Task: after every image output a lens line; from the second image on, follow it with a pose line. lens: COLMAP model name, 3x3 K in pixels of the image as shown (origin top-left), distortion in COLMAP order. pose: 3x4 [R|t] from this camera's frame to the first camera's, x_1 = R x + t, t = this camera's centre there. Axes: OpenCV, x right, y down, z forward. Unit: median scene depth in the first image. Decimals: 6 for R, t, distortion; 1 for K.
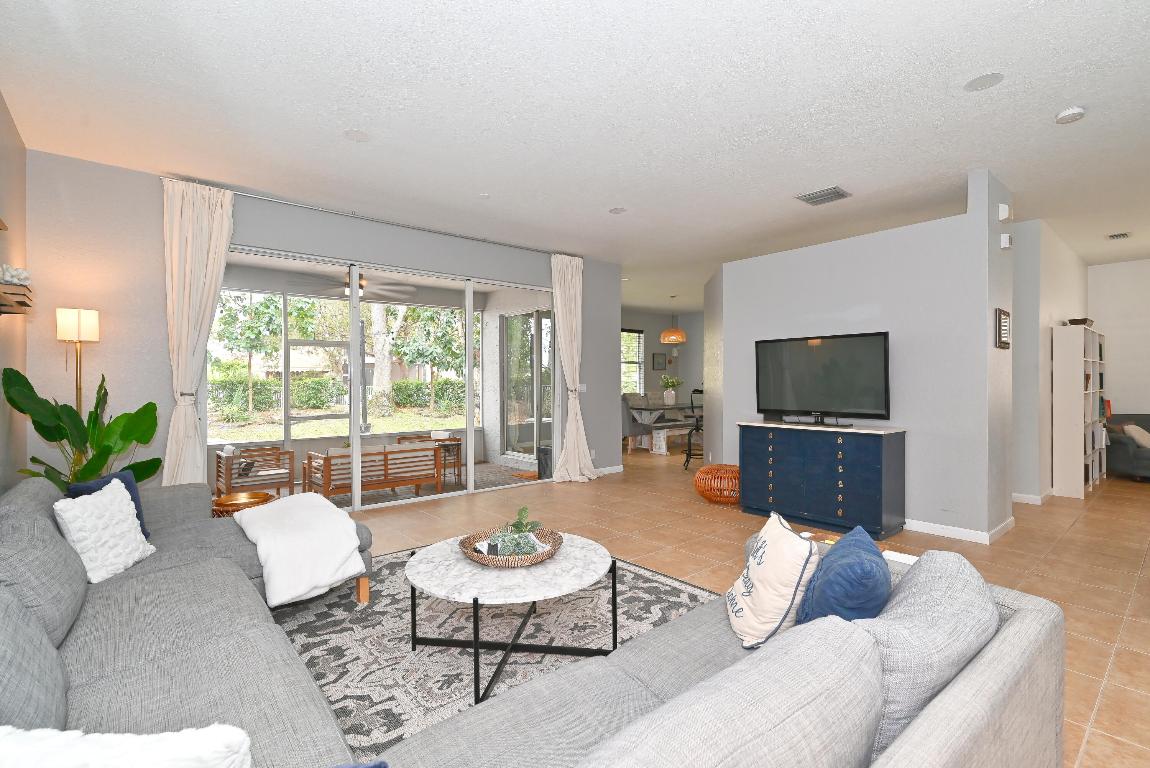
lens RADIAL K [[536.4, 0, 576.6], [0, 536.4, 378.9], [0, 0, 1]] dist [-0.005320, -0.000102]
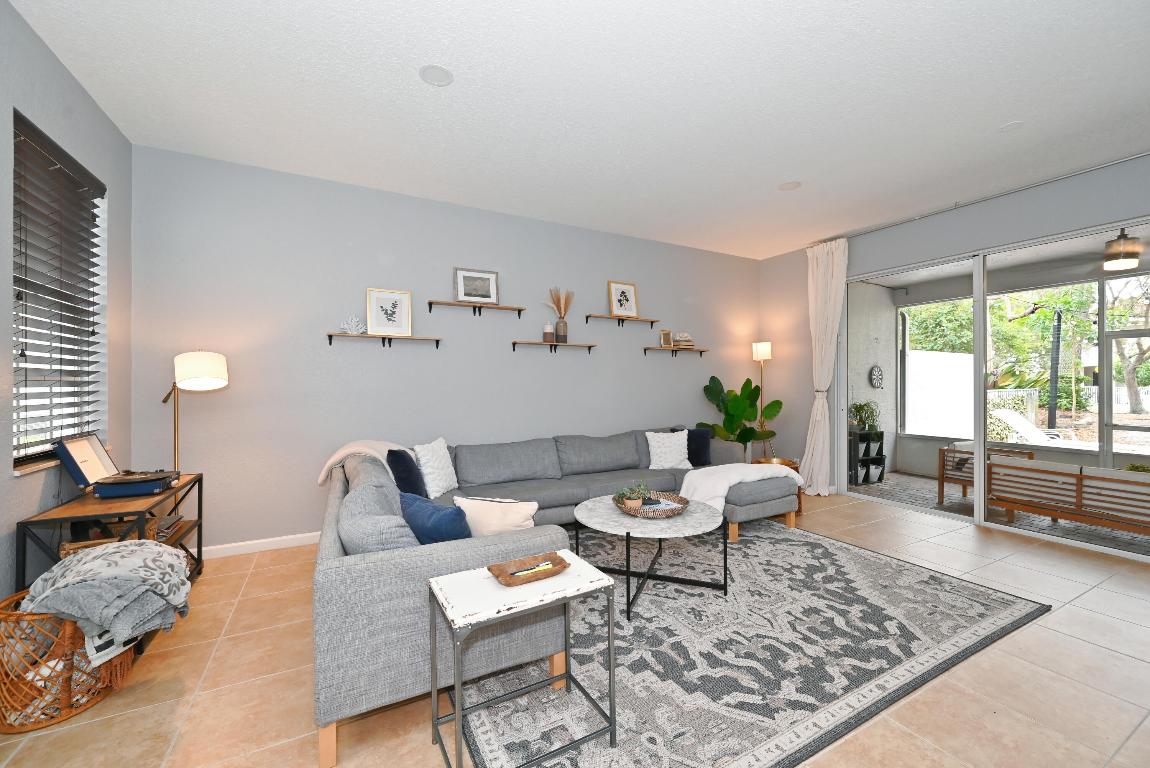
lens RADIAL K [[453.0, 0, 579.5], [0, 453.0, 383.9], [0, 0, 1]] dist [-0.000272, -0.000345]
pose [[-0.198369, 0.014965, -0.980013, 0.788068], [0.004228, 0.999887, 0.014412, -0.014406], [0.980118, -0.001284, -0.198410, 0.784279]]
